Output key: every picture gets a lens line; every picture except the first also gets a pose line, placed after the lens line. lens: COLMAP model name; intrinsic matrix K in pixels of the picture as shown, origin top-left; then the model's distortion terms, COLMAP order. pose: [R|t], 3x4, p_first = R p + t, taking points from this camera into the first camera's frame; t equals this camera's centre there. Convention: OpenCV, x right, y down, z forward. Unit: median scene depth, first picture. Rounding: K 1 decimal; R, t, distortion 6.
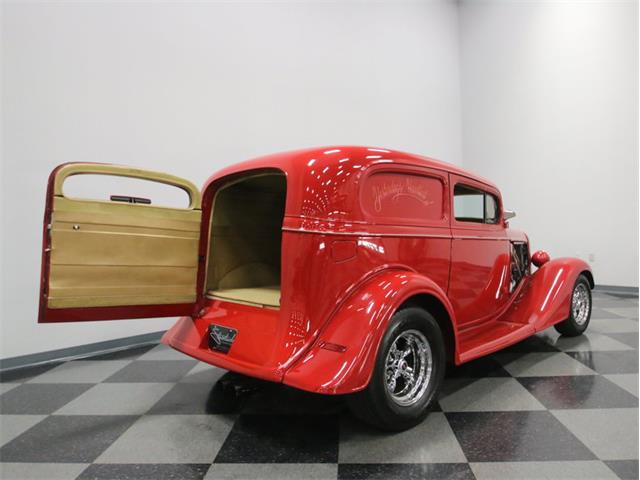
lens RADIAL K [[474.5, 0, 320.0], [0, 474.5, 240.0], [0, 0, 1]] dist [-0.030552, -0.000310]
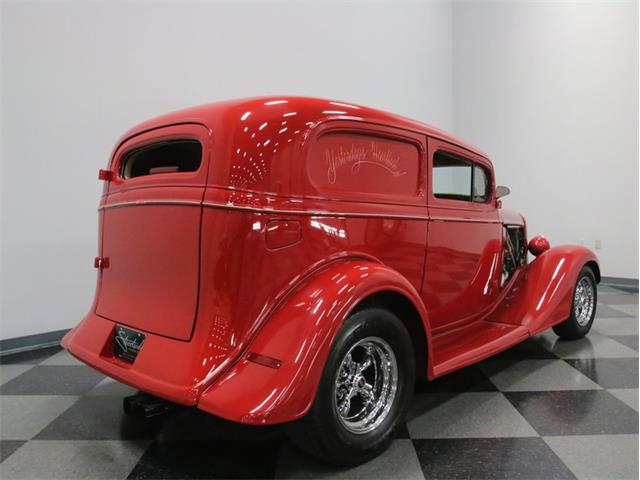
lens RADIAL K [[542.6, 0, 320.0], [0, 542.6, 240.0], [0, 0, 1]] dist [-0.032257, -0.004620]
pose [[0.998643, 0.016481, 0.049412, 0.055901], [-0.018443, 0.999049, 0.039504, -0.002324], [-0.048713, -0.040362, 0.997997, 0.109753]]
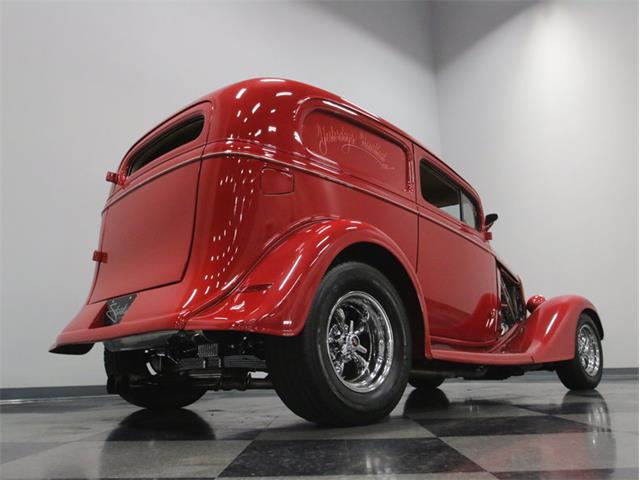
lens RADIAL K [[542.6, 0, 320.0], [0, 542.6, 240.0], [0, 0, 1]] dist [-0.032257, -0.004620]
pose [[0.998970, 0.024619, 0.038124, 0.077008], [-0.014424, 0.968751, -0.247617, 0.291893], [-0.043029, 0.246812, 0.968108, 0.112139]]
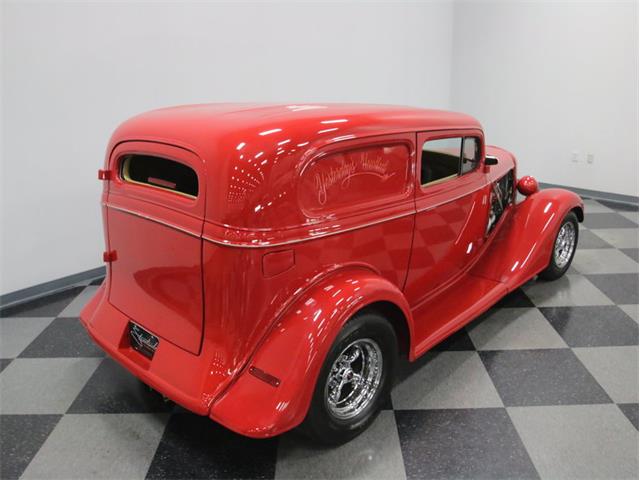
lens RADIAL K [[542.6, 0, 320.0], [0, 542.6, 240.0], [0, 0, 1]] dist [-0.032257, -0.004620]
pose [[0.998489, -0.009005, 0.054200, 0.061069], [-0.006719, 0.959061, 0.283121, -0.242036], [-0.054531, -0.283058, 0.957551, 0.085298]]
